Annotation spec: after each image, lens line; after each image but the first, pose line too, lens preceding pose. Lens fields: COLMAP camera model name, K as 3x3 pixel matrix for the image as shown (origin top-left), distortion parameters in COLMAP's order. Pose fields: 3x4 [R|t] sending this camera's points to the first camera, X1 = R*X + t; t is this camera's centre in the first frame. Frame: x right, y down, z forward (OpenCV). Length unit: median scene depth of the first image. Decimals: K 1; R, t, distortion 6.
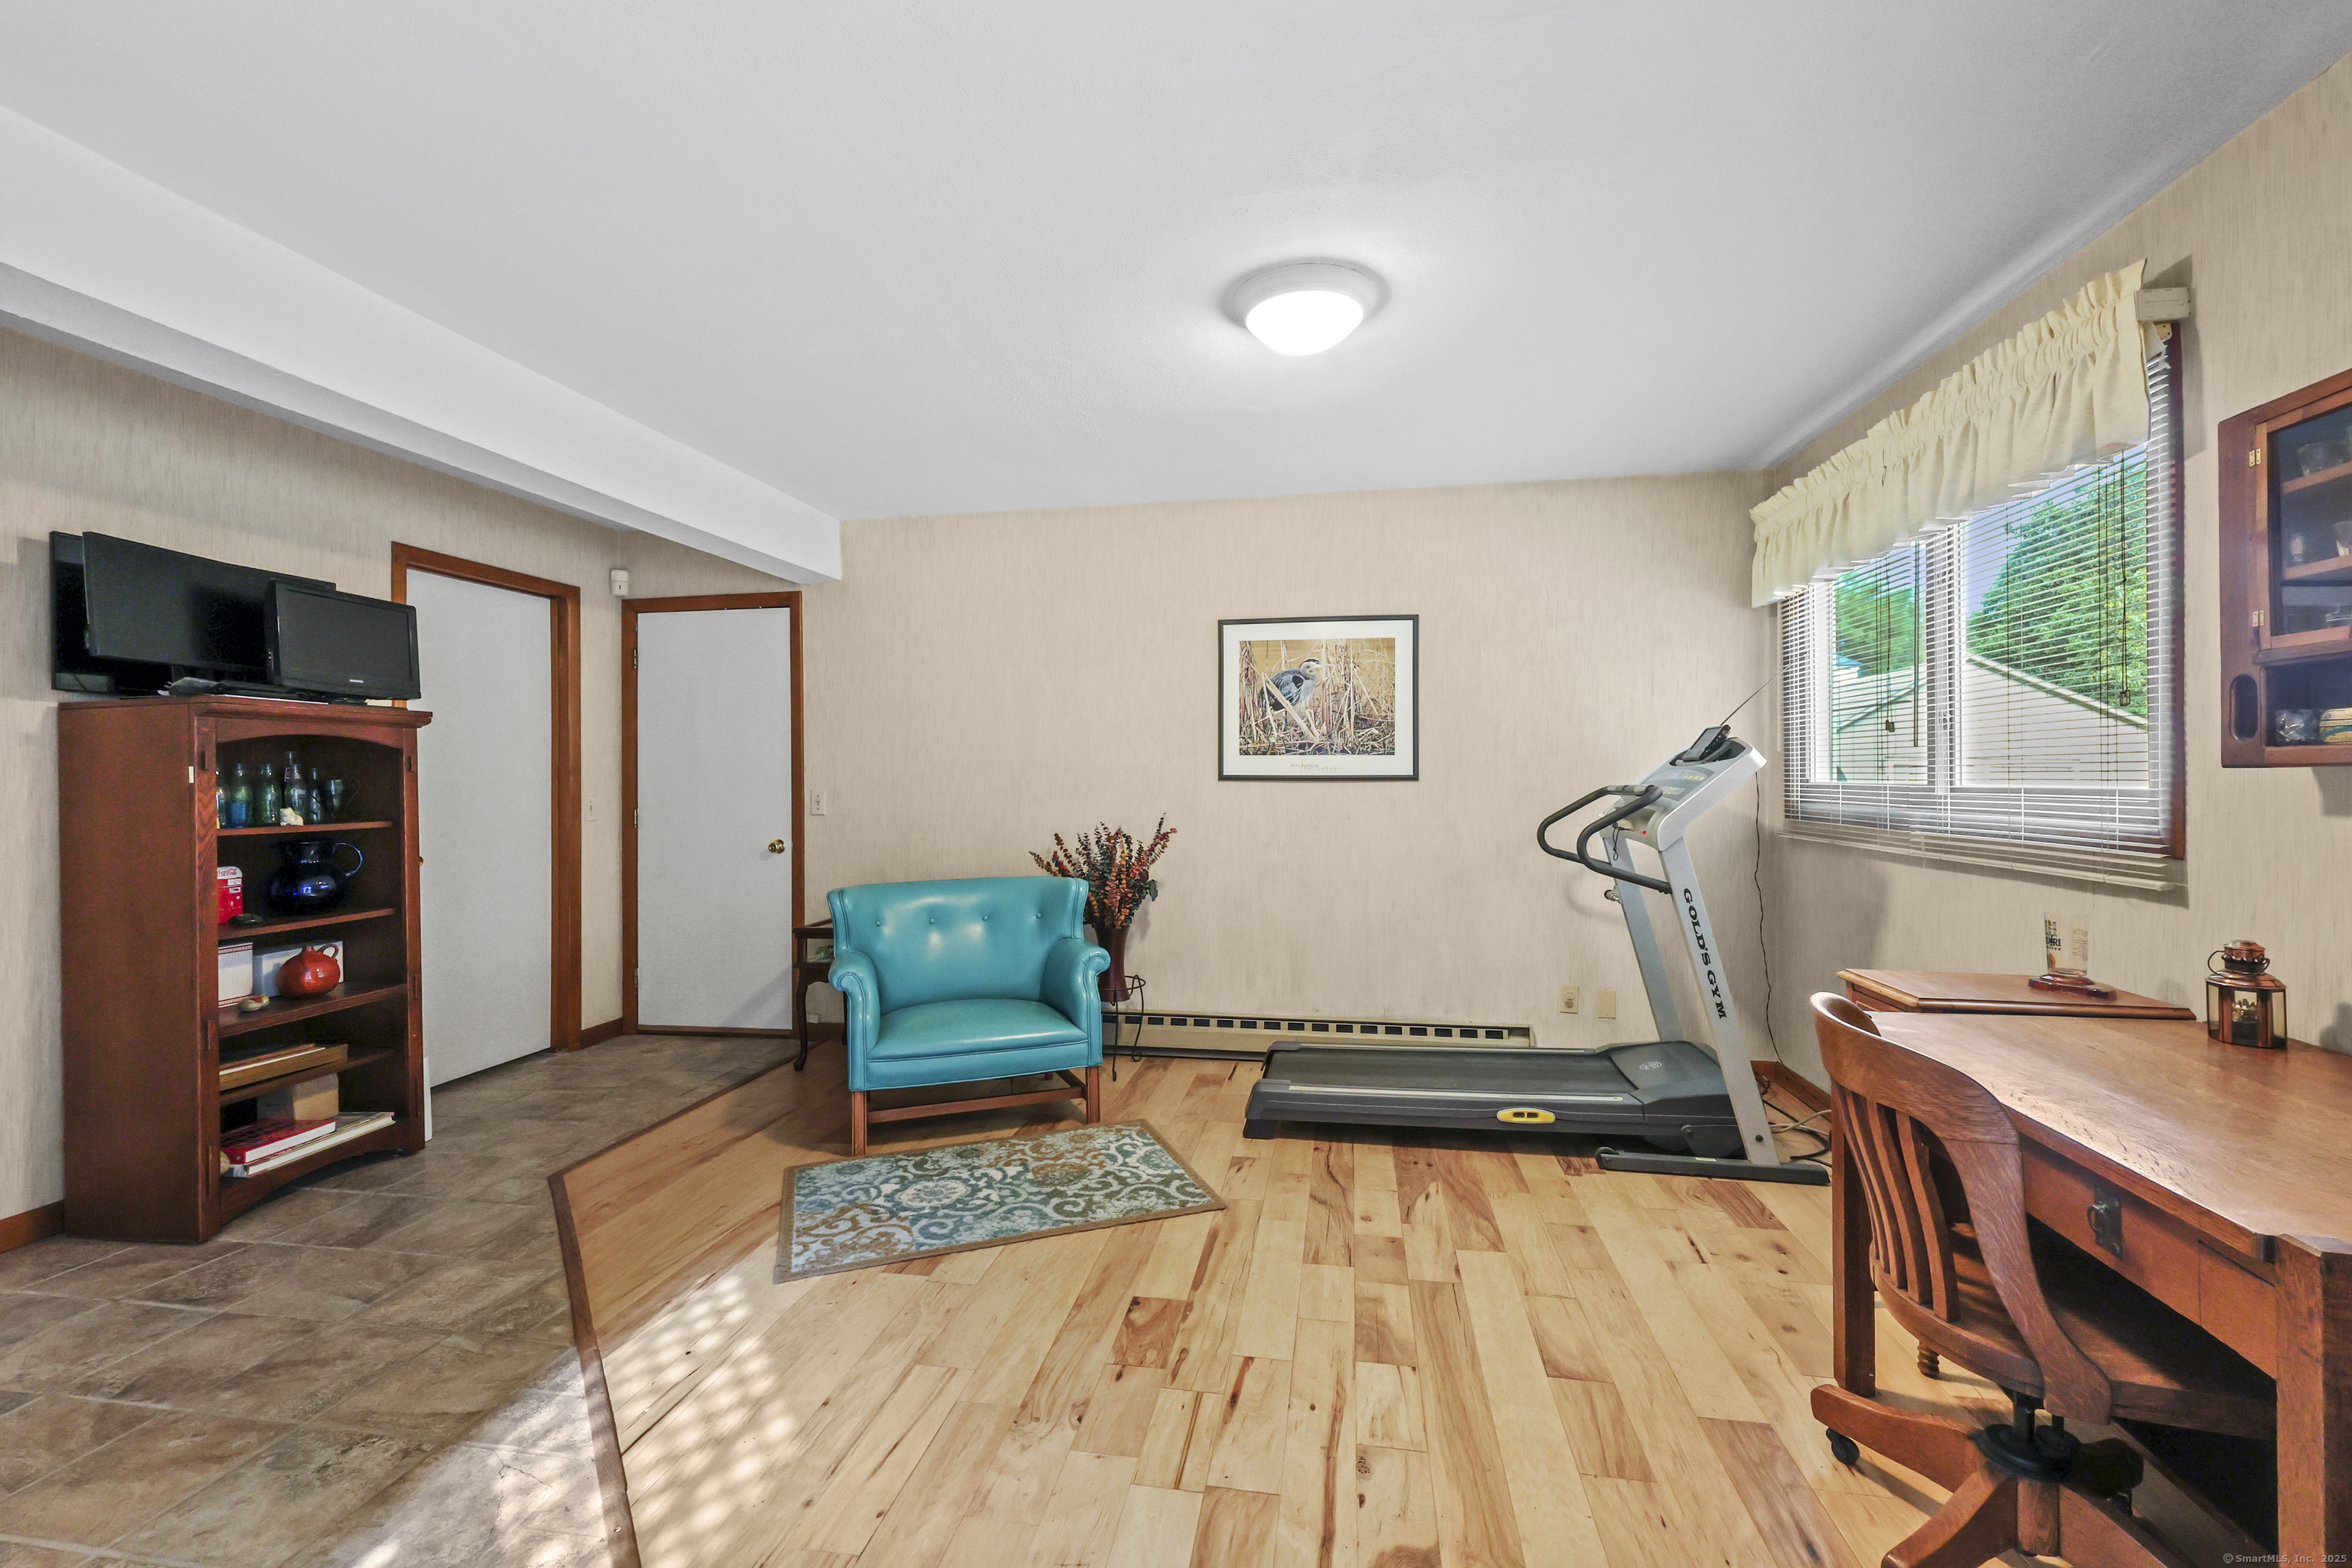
lens RADIAL K [[968.8, 0, 1190.1], [0, 968.8, 776.3], [0, 0, 1]] dist [0.002307, 0.000245]
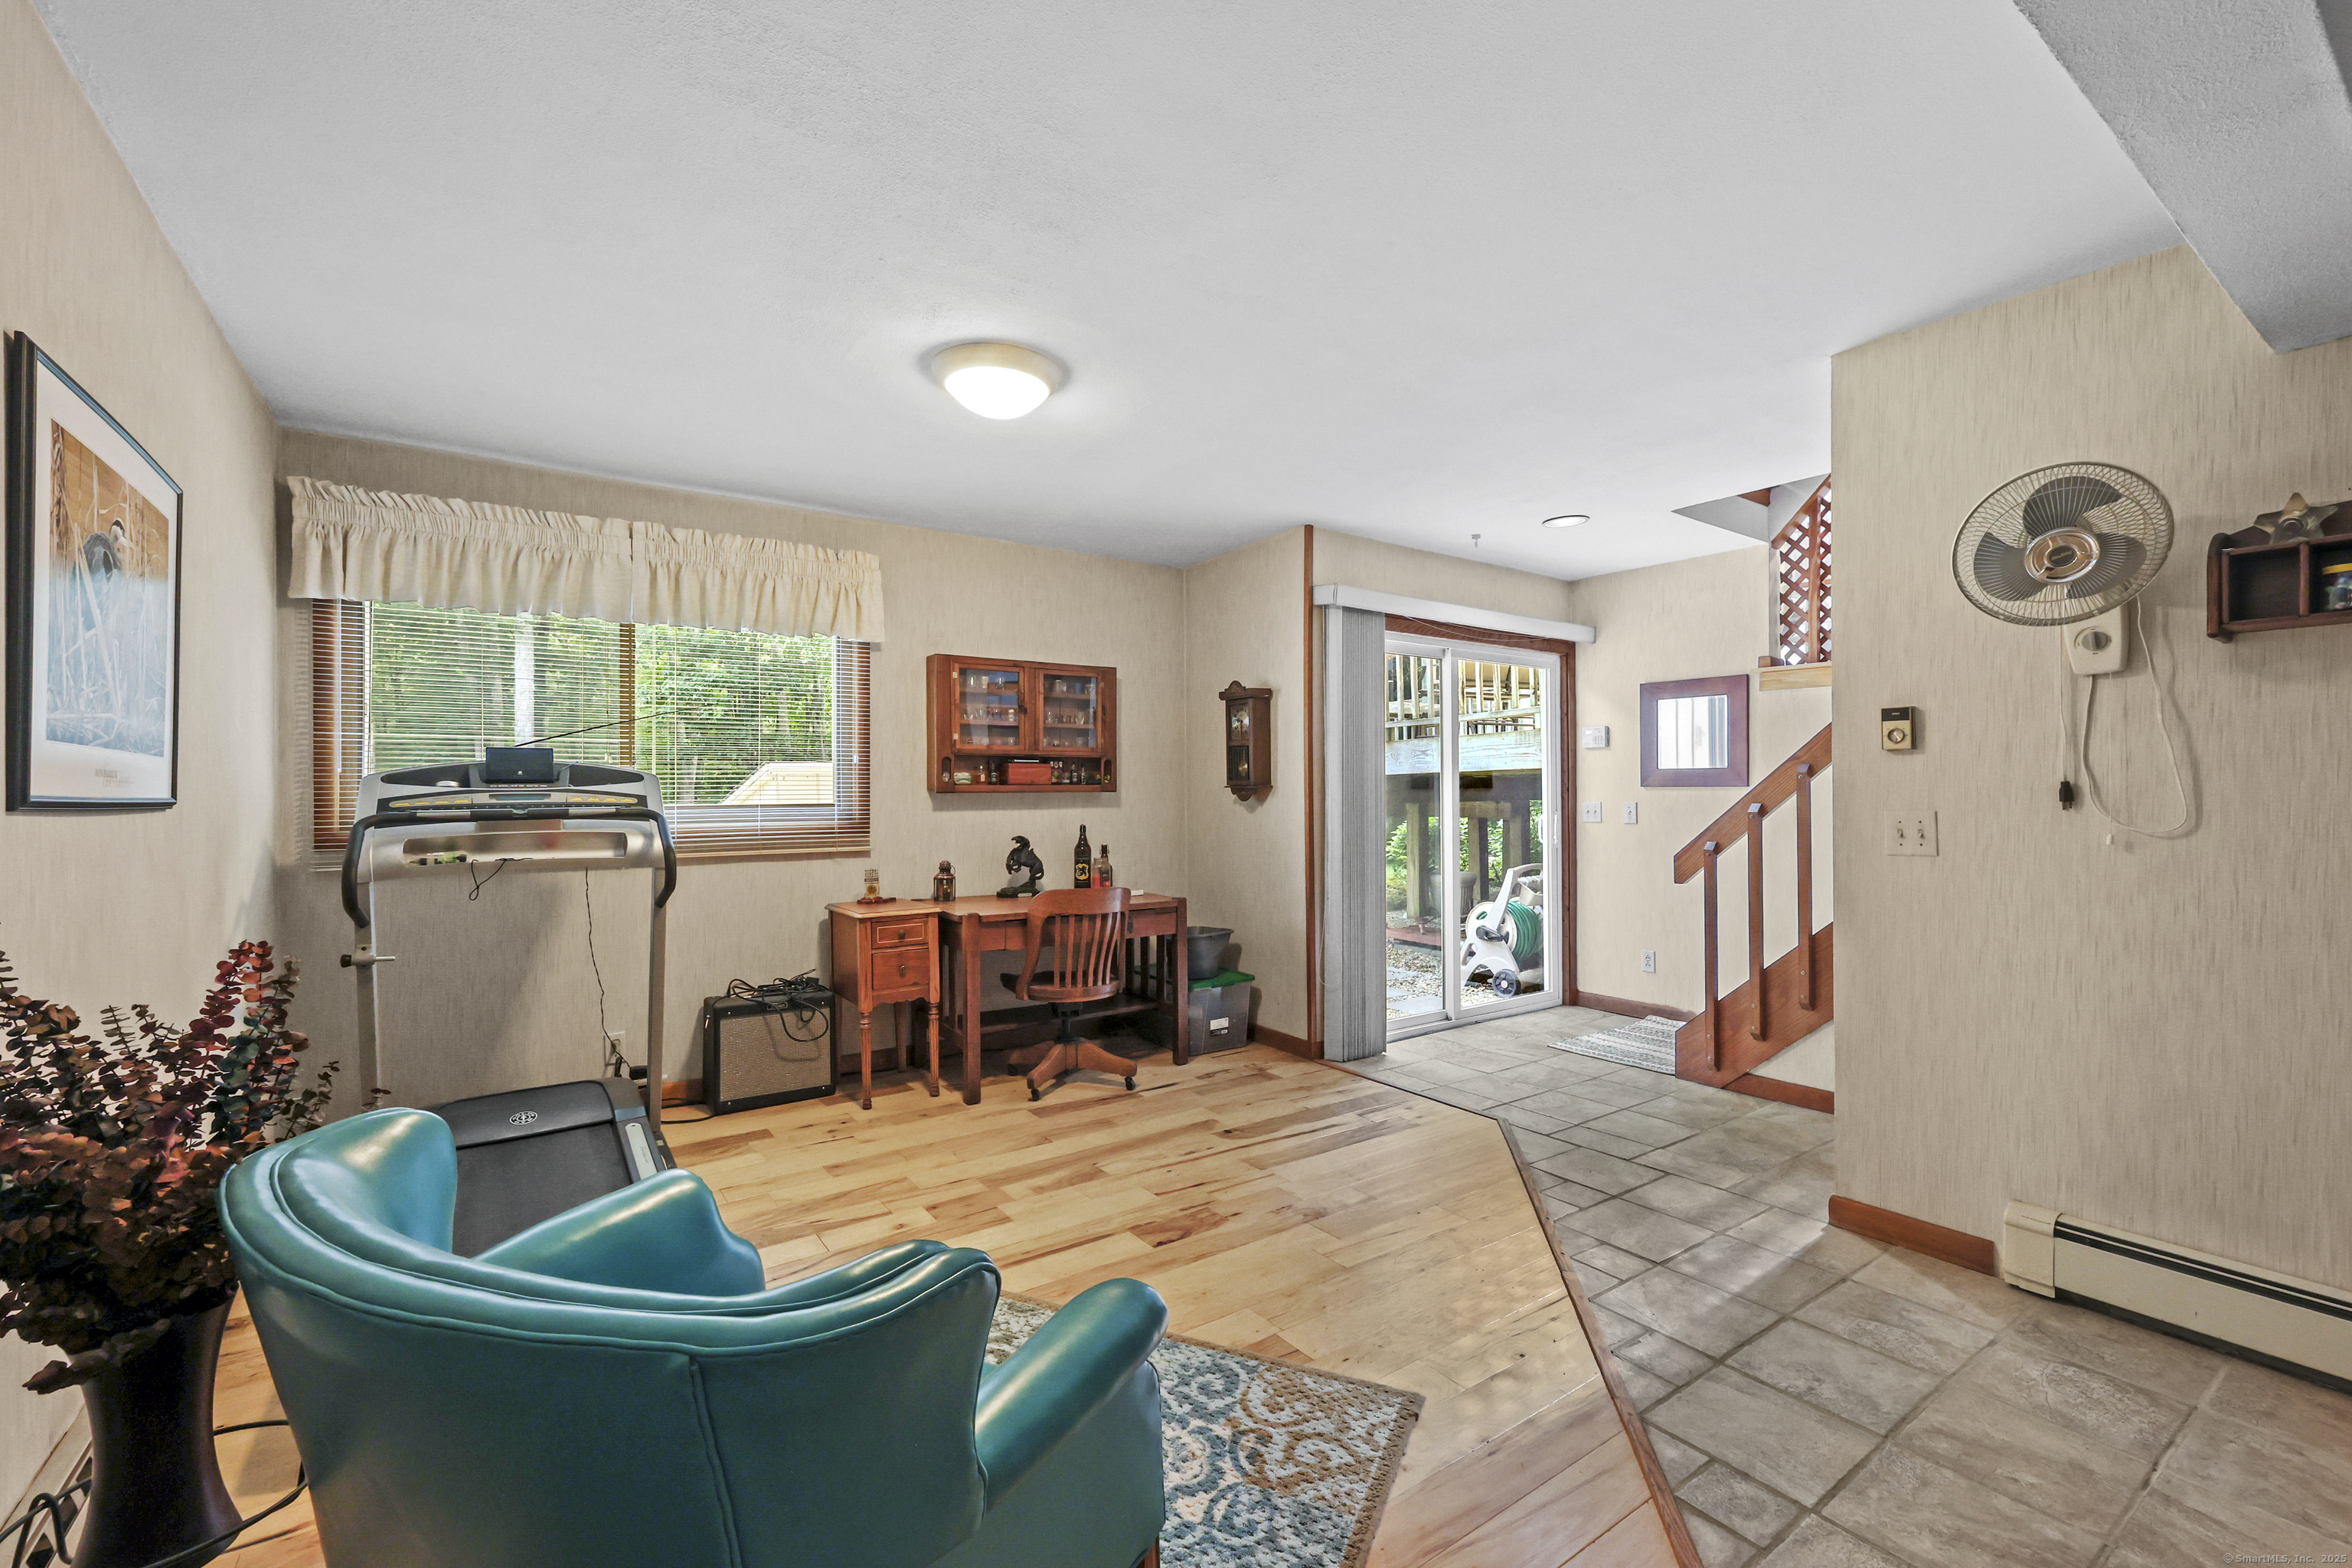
lens RADIAL K [[968.8, 0, 1185.9], [0, 968.8, 790.7], [0, 0, 1]] dist [0.002307, 0.000245]
pose [[-0.692783, 0.012525, 0.721038, -0.822758], [0.006991, 0.999919, -0.010652, 0.007767], [-0.721113, -0.002339, -0.692814, 1.587325]]
